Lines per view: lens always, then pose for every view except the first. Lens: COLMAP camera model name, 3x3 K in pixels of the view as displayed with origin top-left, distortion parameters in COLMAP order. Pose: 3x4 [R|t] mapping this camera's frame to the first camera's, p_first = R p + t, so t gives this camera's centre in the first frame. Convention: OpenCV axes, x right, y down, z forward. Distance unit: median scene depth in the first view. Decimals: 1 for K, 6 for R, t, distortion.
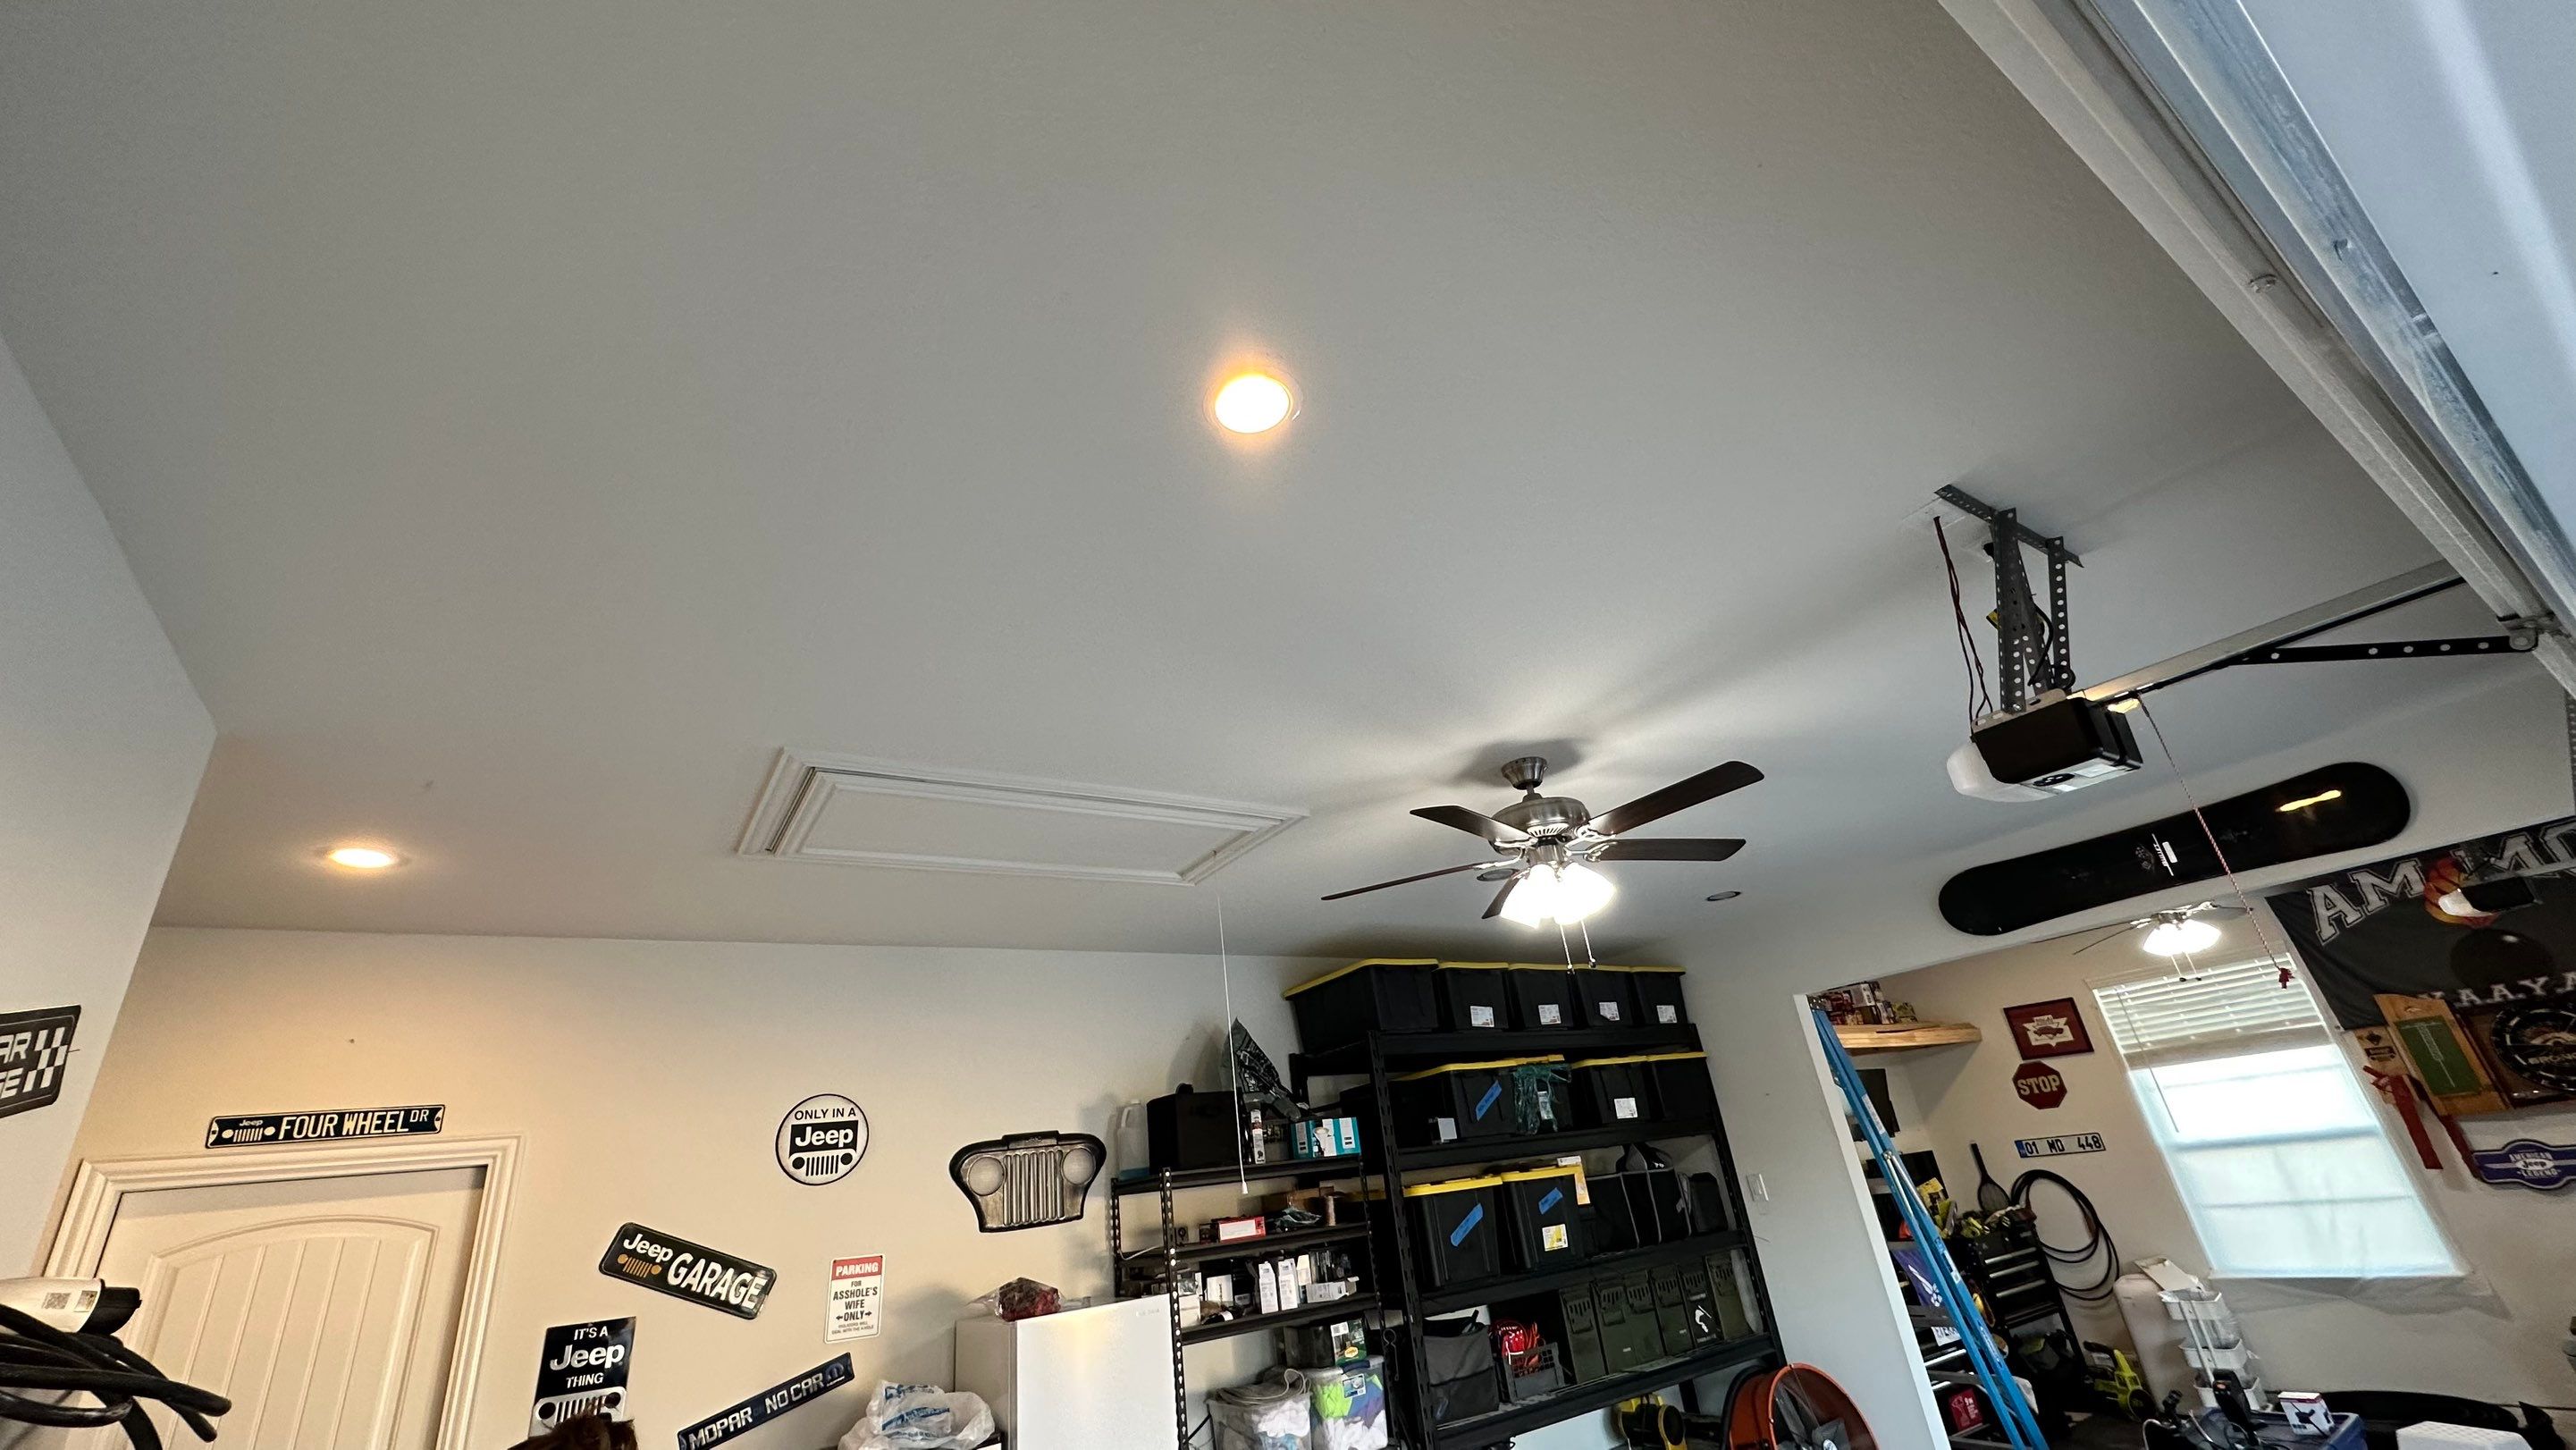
lens RADIAL K [[1022.3, 0, 1288.0], [0, 1022.3, 725.0], [0, 0, 1]] dist [-0.001729, 0.000678]
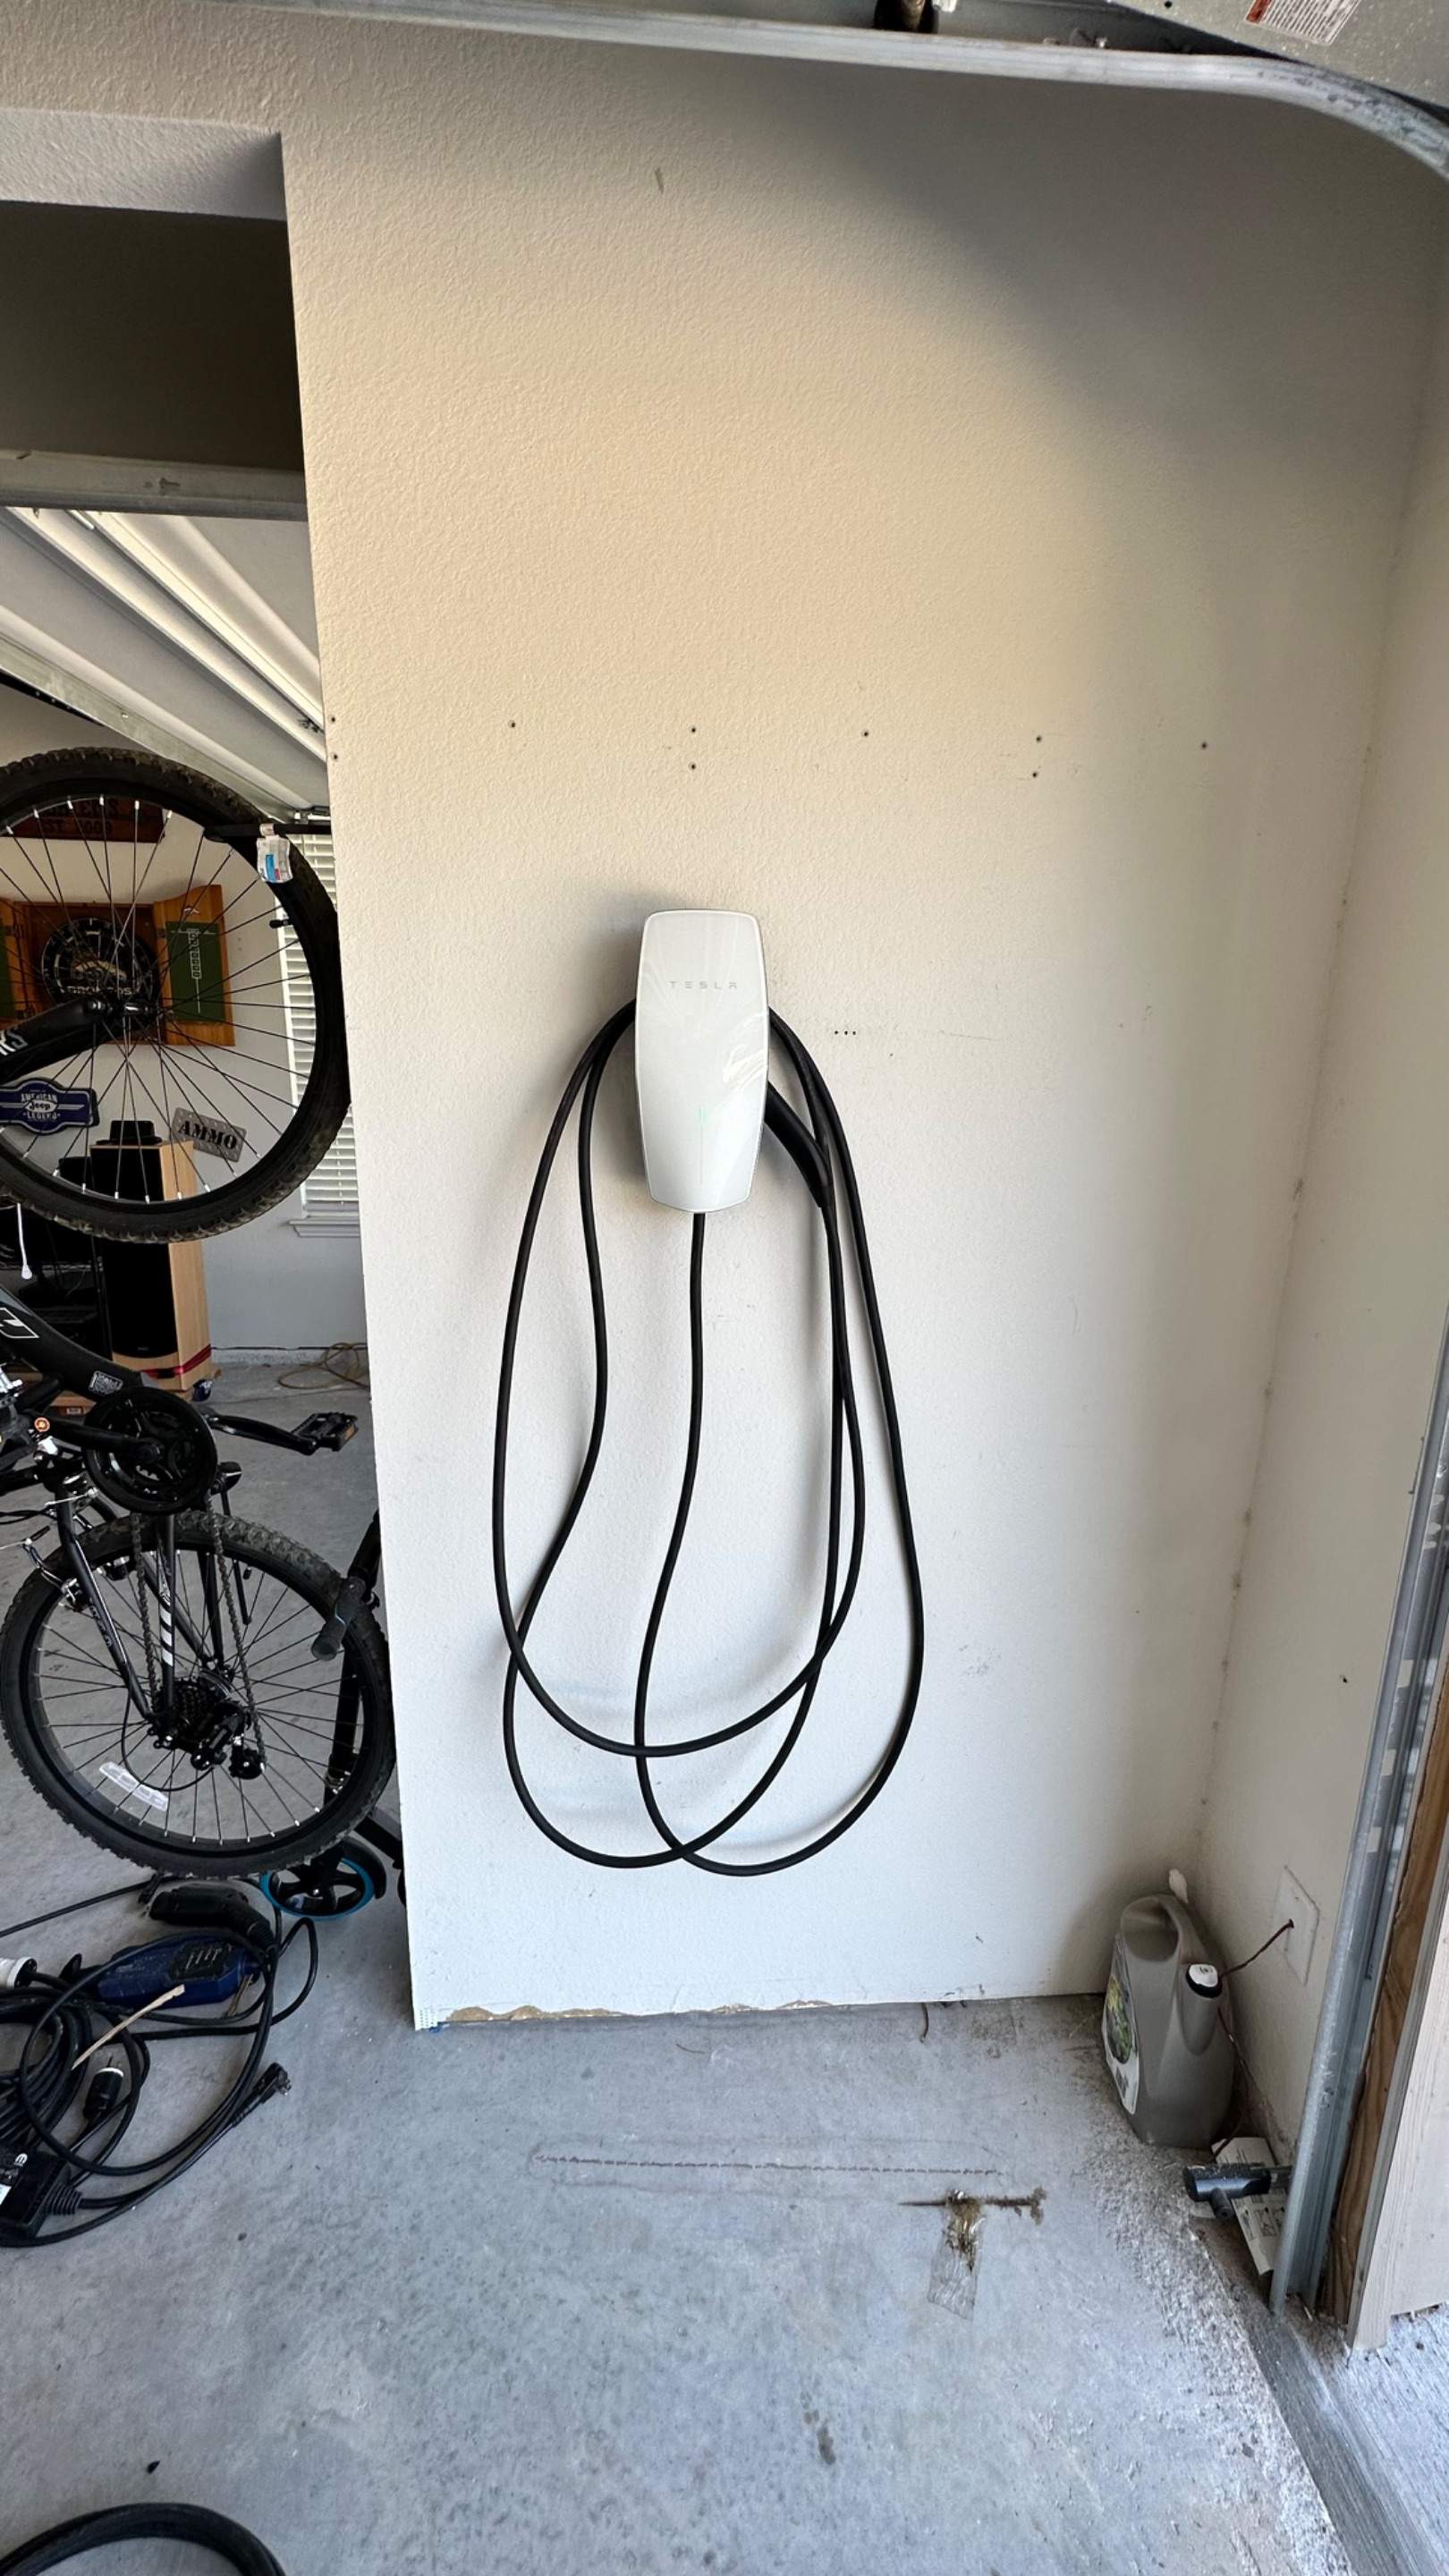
lens RADIAL K [[1031.4, 0, 724.5], [0, 1031.4, 1288.0], [0, 0, 1]] dist [-0.000525, 0.000554]
pose [[0.507108, -0.079457, 0.858212, 0.765418], [-0.426554, 0.842107, 0.330011, 0.039518], [-0.748928, -0.533425, 0.393146, 0.171951]]
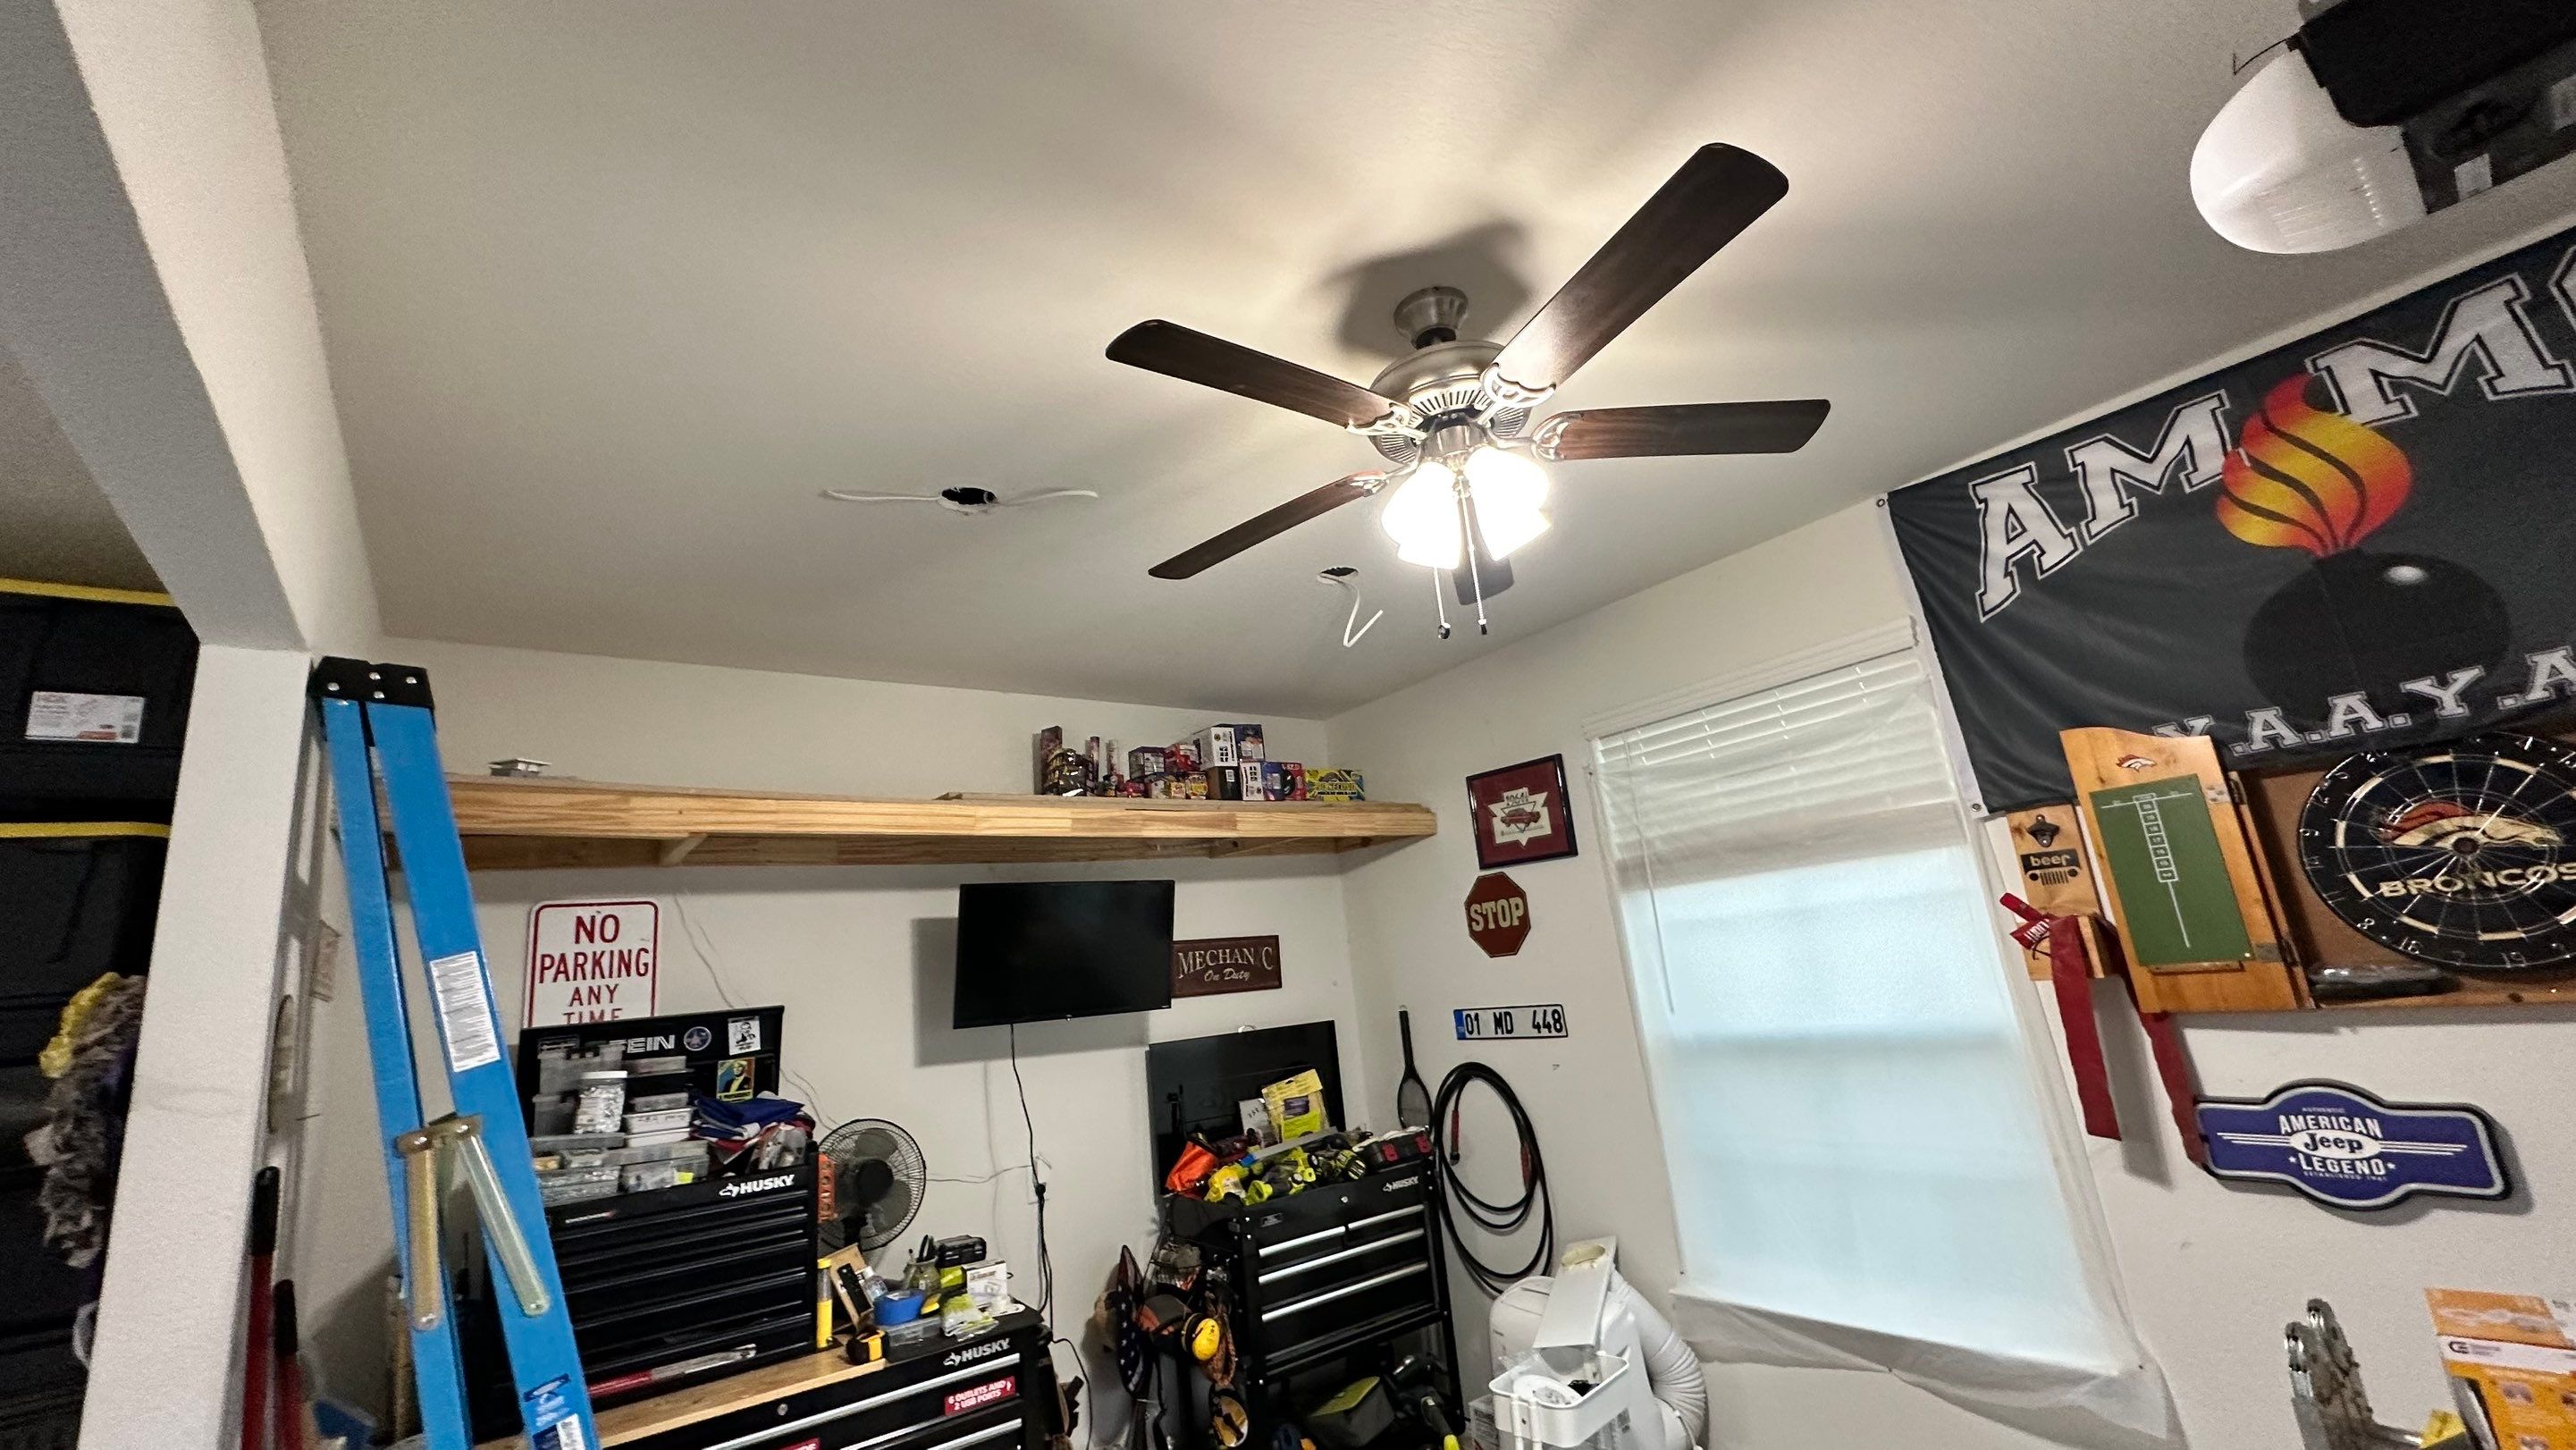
lens RADIAL K [[1022.3, 0, 1288.0], [0, 1022.3, 725.0], [0, 0, 1]] dist [-0.001729, 0.000678]
pose [[0.998127, 0.026025, 0.055365, 0.793513], [-0.035583, 0.983138, 0.179367, 0.217058], [-0.049763, -0.181001, 0.982223, 0.663593]]
